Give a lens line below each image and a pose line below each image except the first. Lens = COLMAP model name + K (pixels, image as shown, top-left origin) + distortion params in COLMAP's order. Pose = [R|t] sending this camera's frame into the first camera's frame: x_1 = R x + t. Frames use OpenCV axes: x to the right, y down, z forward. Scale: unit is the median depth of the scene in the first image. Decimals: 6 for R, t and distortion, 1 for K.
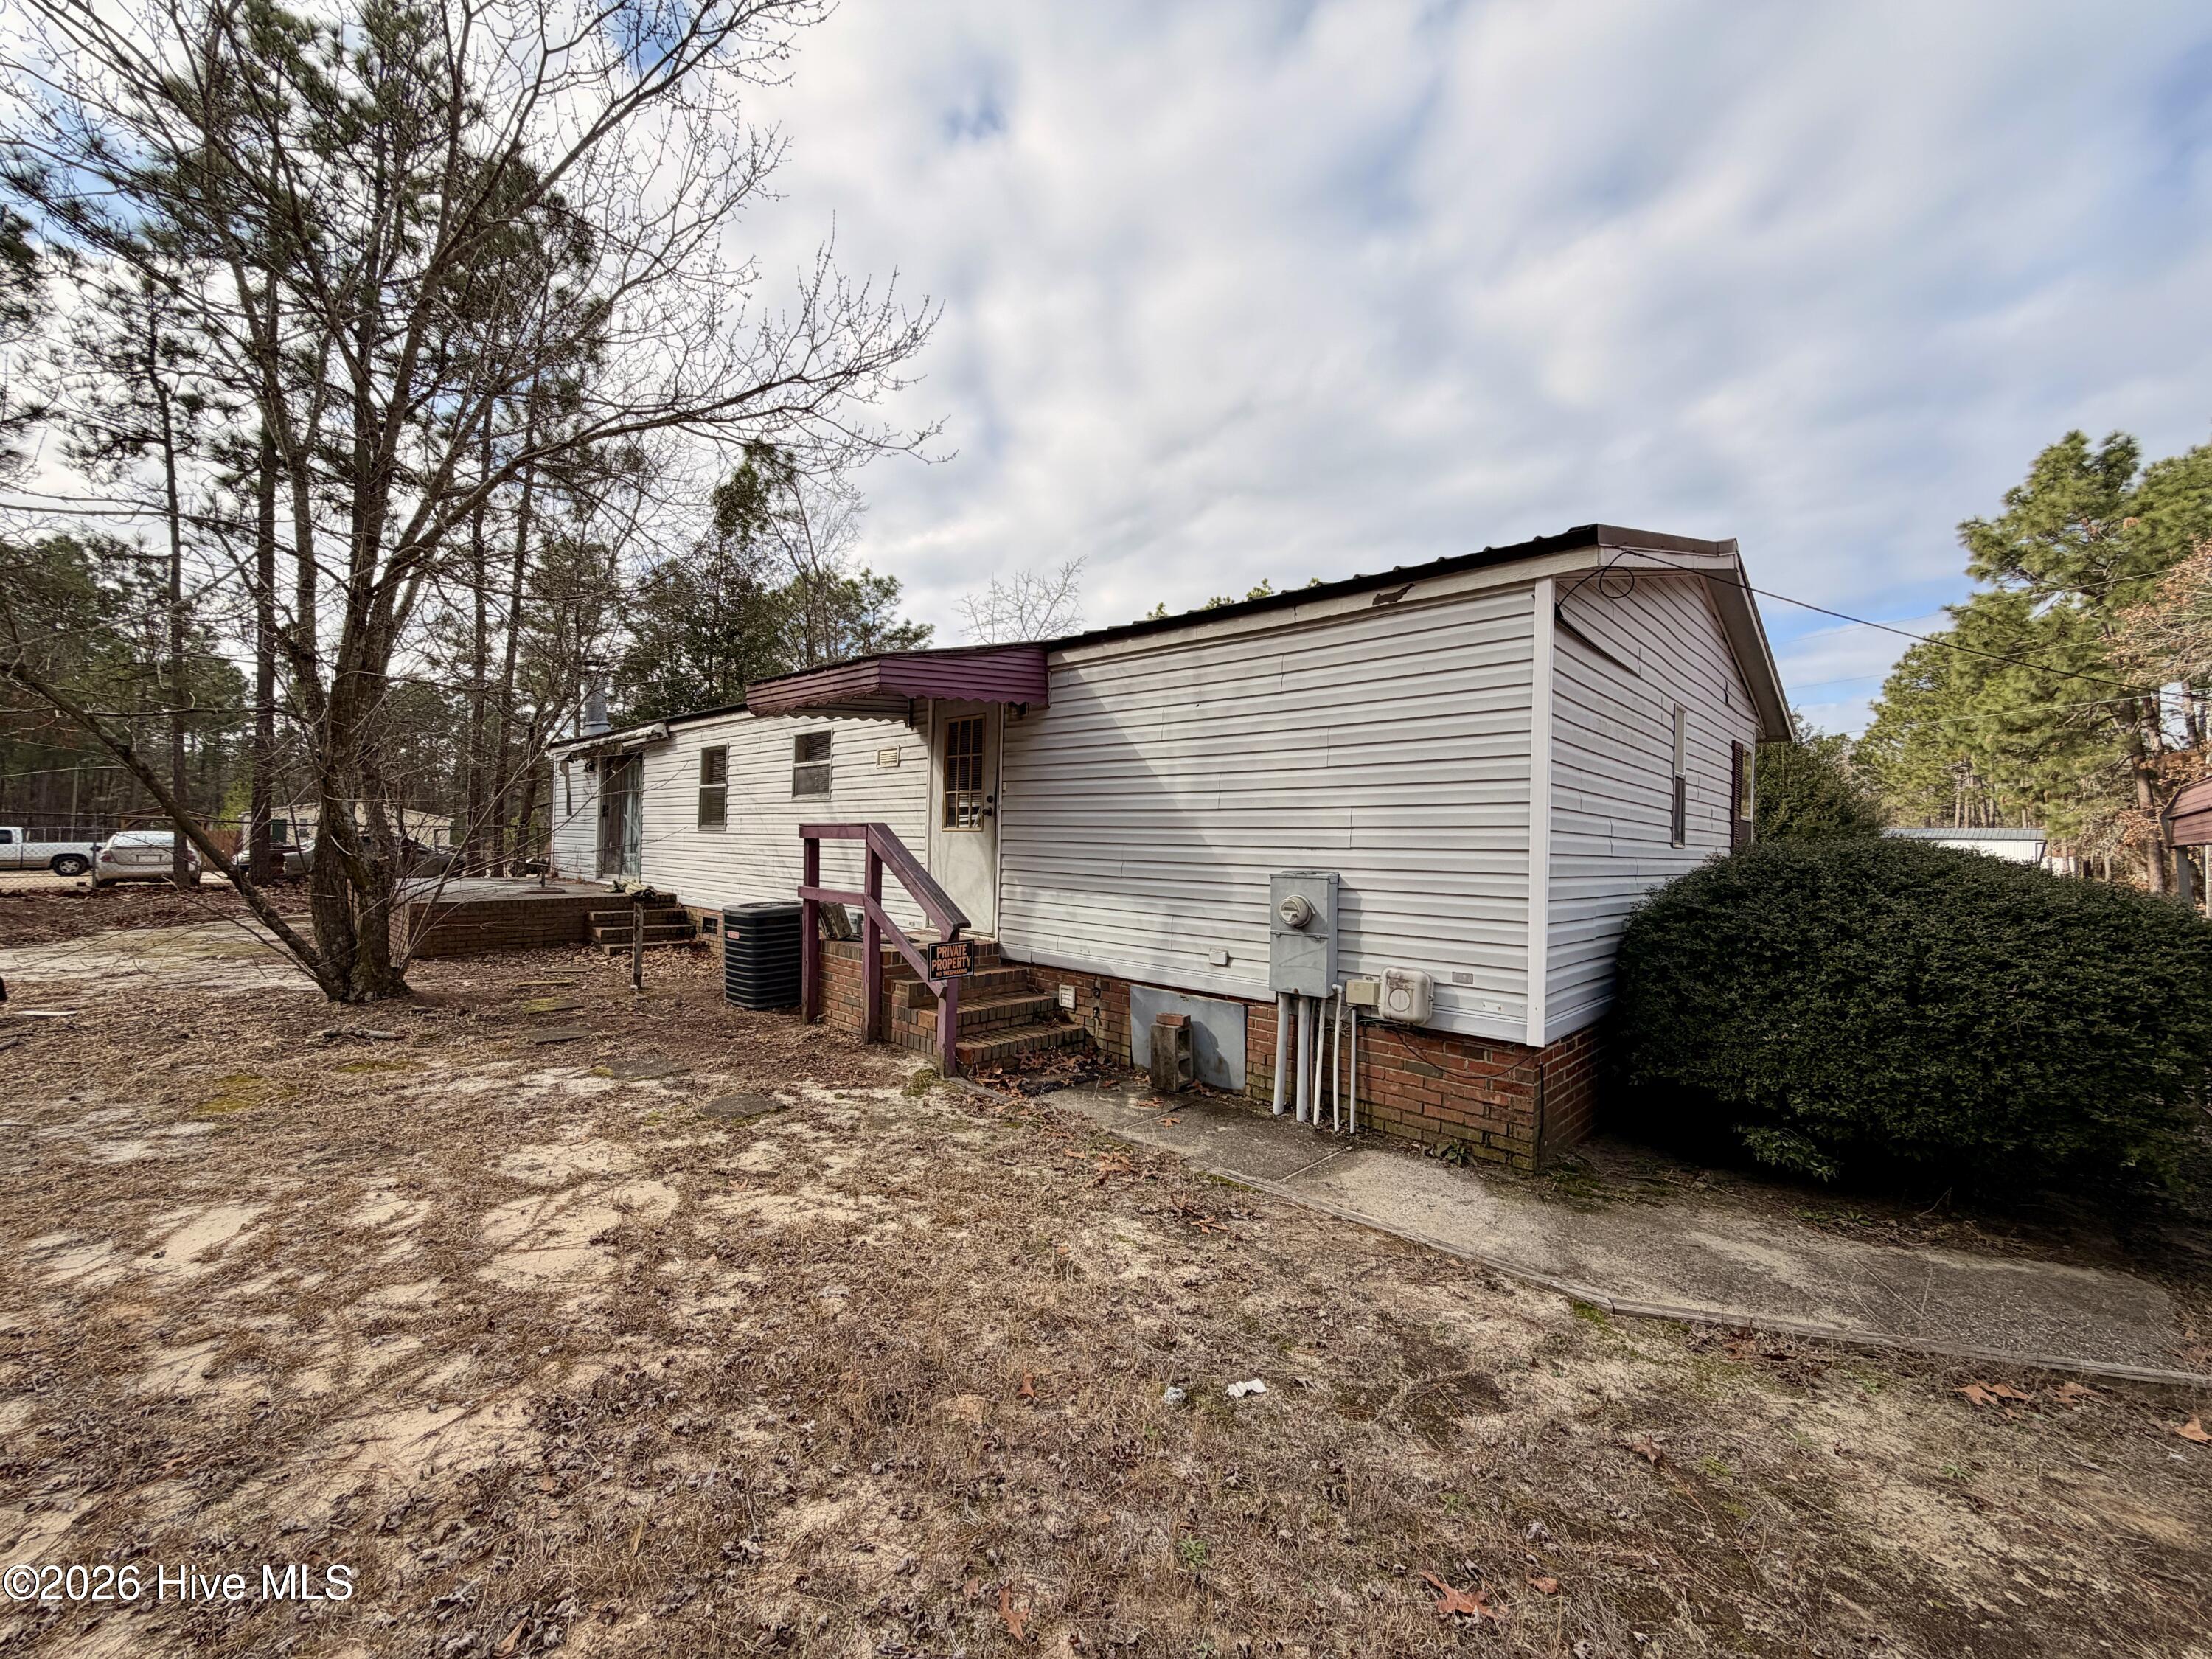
lens RADIAL K [[877.8, 0, 1093.1], [0, 877.8, 828.5], [0, 0, 1]] dist [-0.006442, 0.000499]
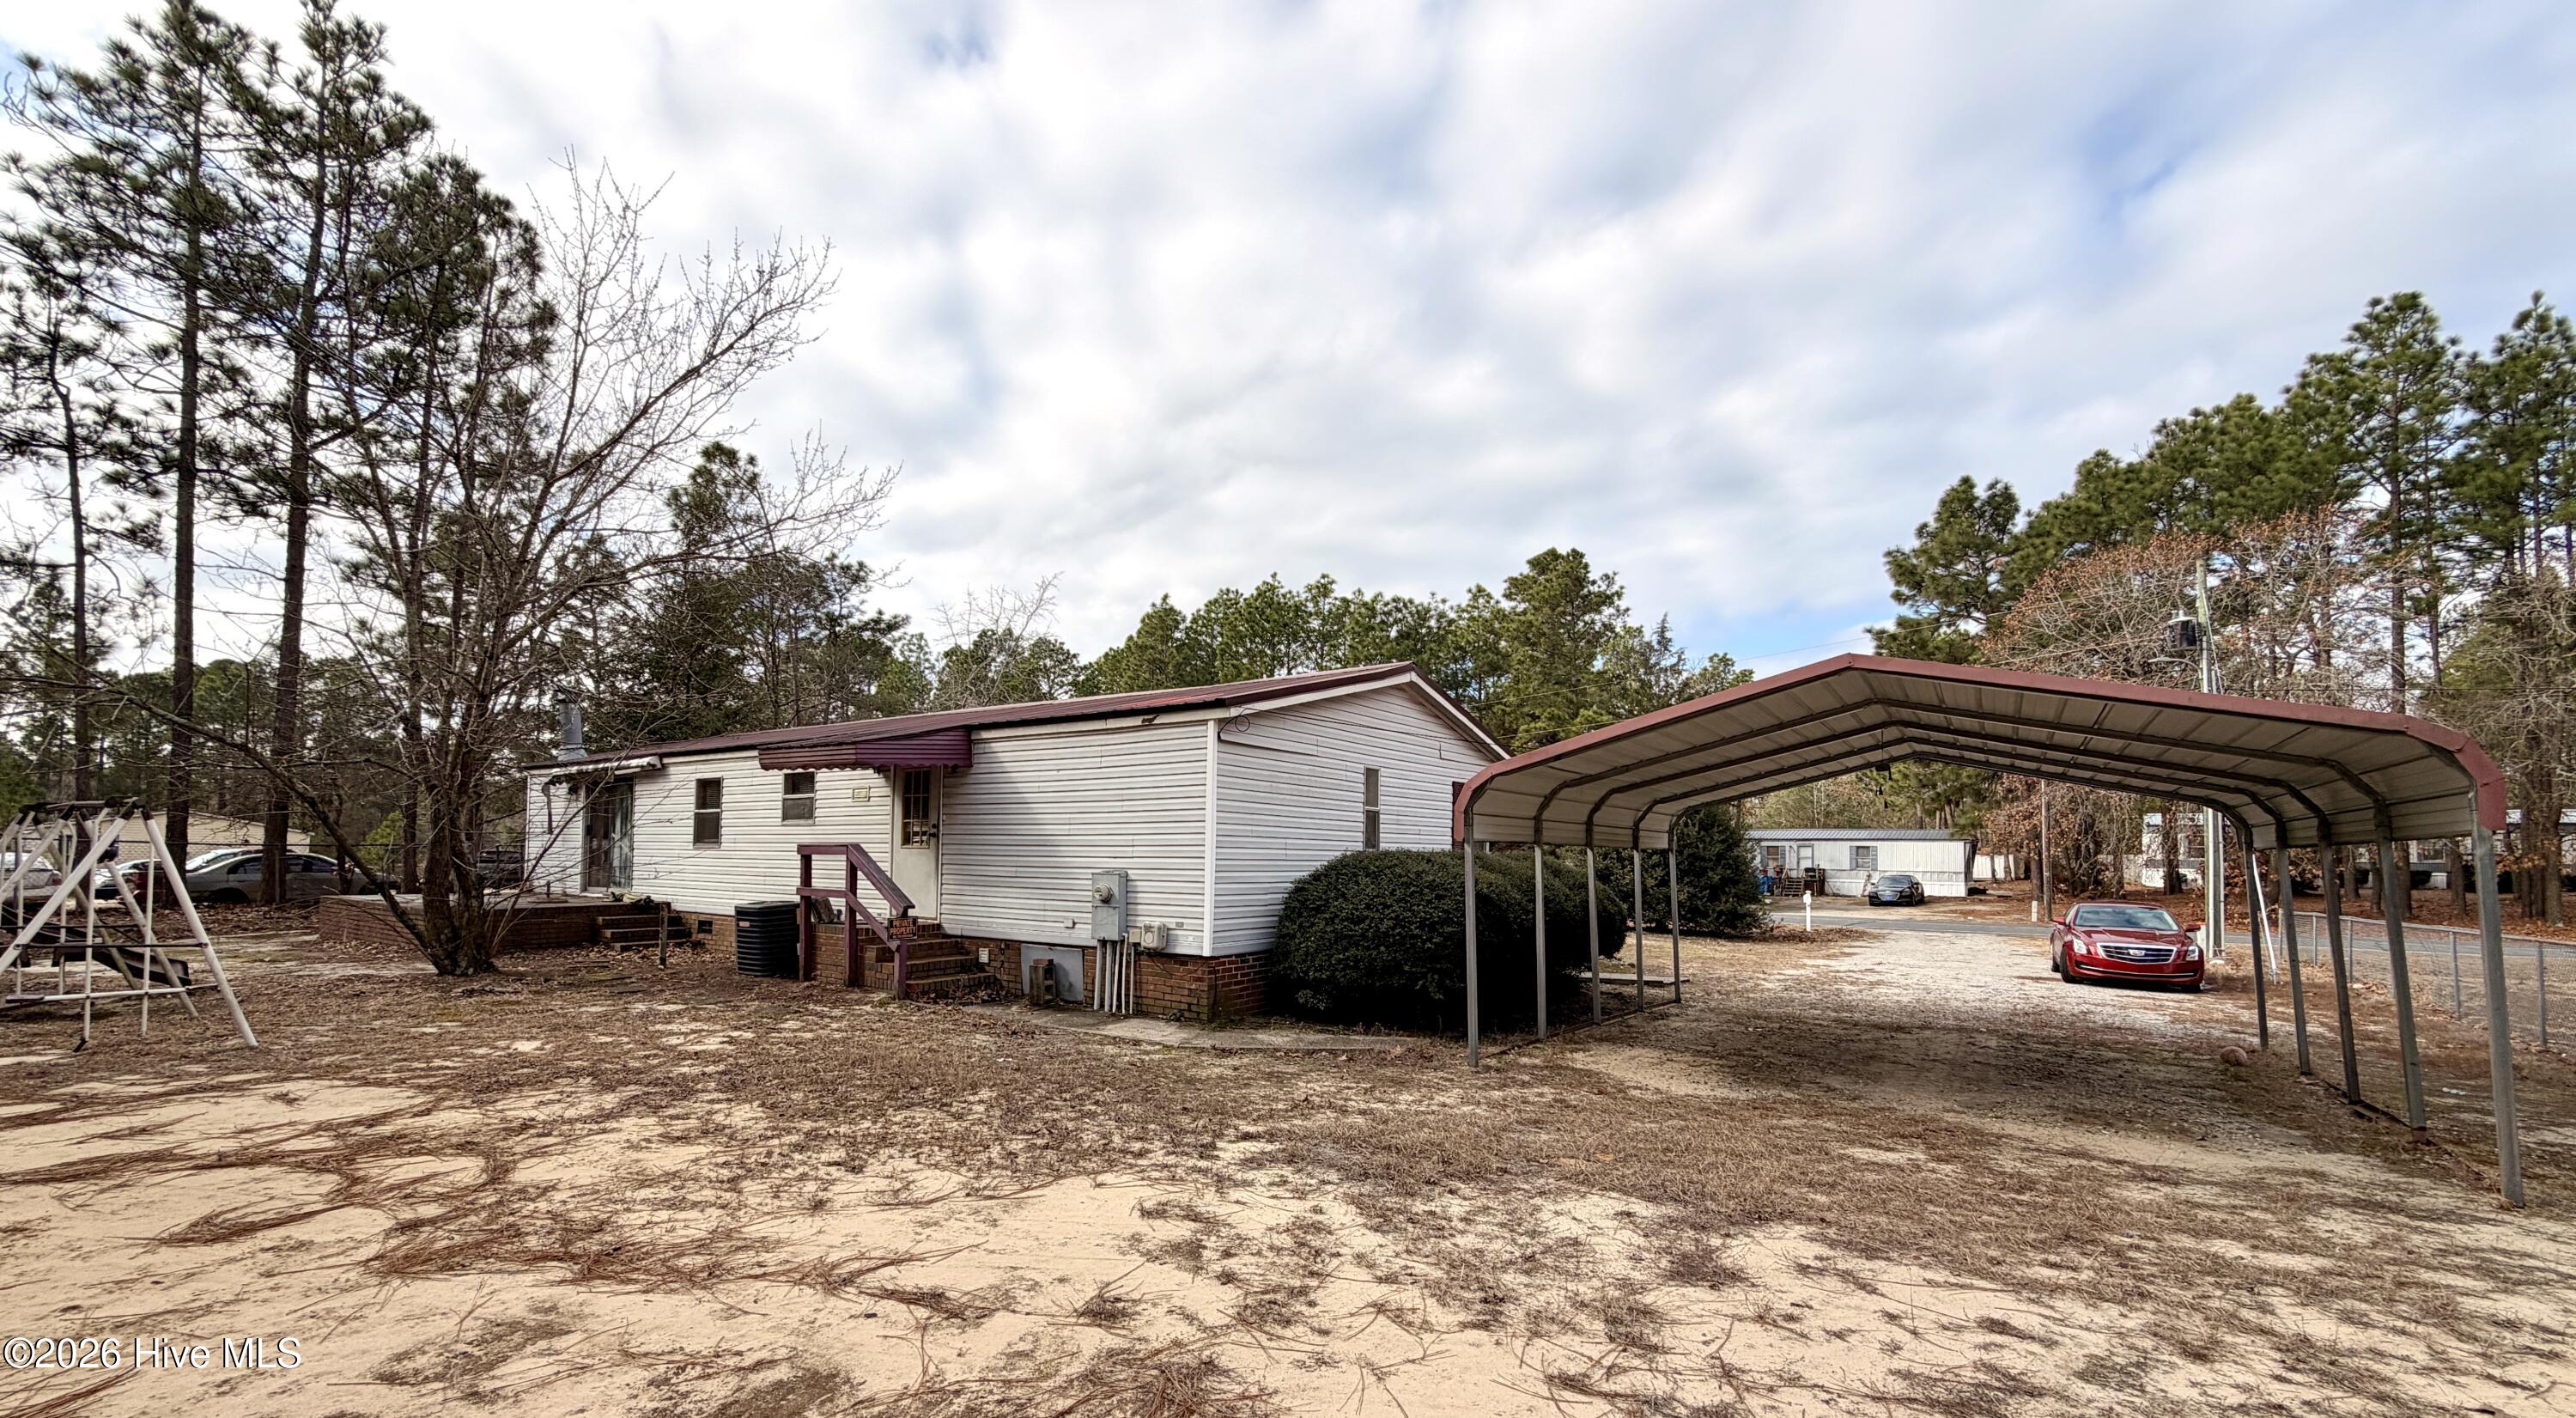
lens RADIAL K [[1016.0, 0, 1264.3], [0, 1016.0, 811.4], [0, 0, 1]] dist [0.000566, 0.000192]
pose [[0.988396, -0.005390, 0.151805, 0.054311], [0.008885, 0.999711, -0.022353, -0.004787], [-0.151641, 0.023442, 0.988158, -0.243284]]
